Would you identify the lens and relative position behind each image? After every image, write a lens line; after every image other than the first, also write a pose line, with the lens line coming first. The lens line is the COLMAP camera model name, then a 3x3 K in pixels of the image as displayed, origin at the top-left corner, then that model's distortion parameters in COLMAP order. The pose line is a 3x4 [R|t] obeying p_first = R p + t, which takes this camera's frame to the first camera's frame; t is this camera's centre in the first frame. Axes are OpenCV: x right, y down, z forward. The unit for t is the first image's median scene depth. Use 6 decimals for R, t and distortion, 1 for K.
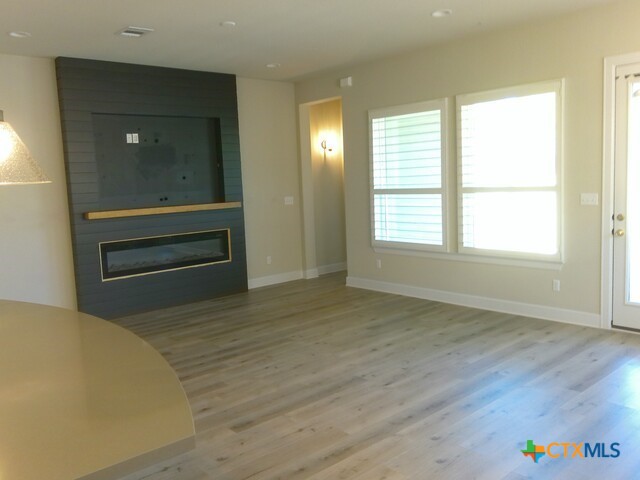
lens RADIAL K [[563.9, 0, 316.2], [0, 563.9, 237.7], [0, 0, 1]] dist [0.034644, -0.066321]
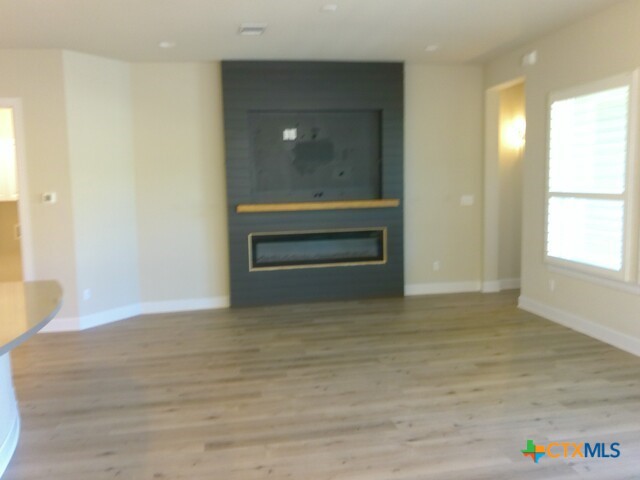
lens RADIAL K [[563.9, 0, 317.5], [0, 563.9, 239.5], [0, 0, 1]] dist [0.034644, -0.066321]
pose [[0.854747, 0.076664, -0.513352, 0.264012], [-0.065764, 0.997057, 0.039402, -0.030995], [0.514862, 0.000082, 0.857273, 0.160161]]
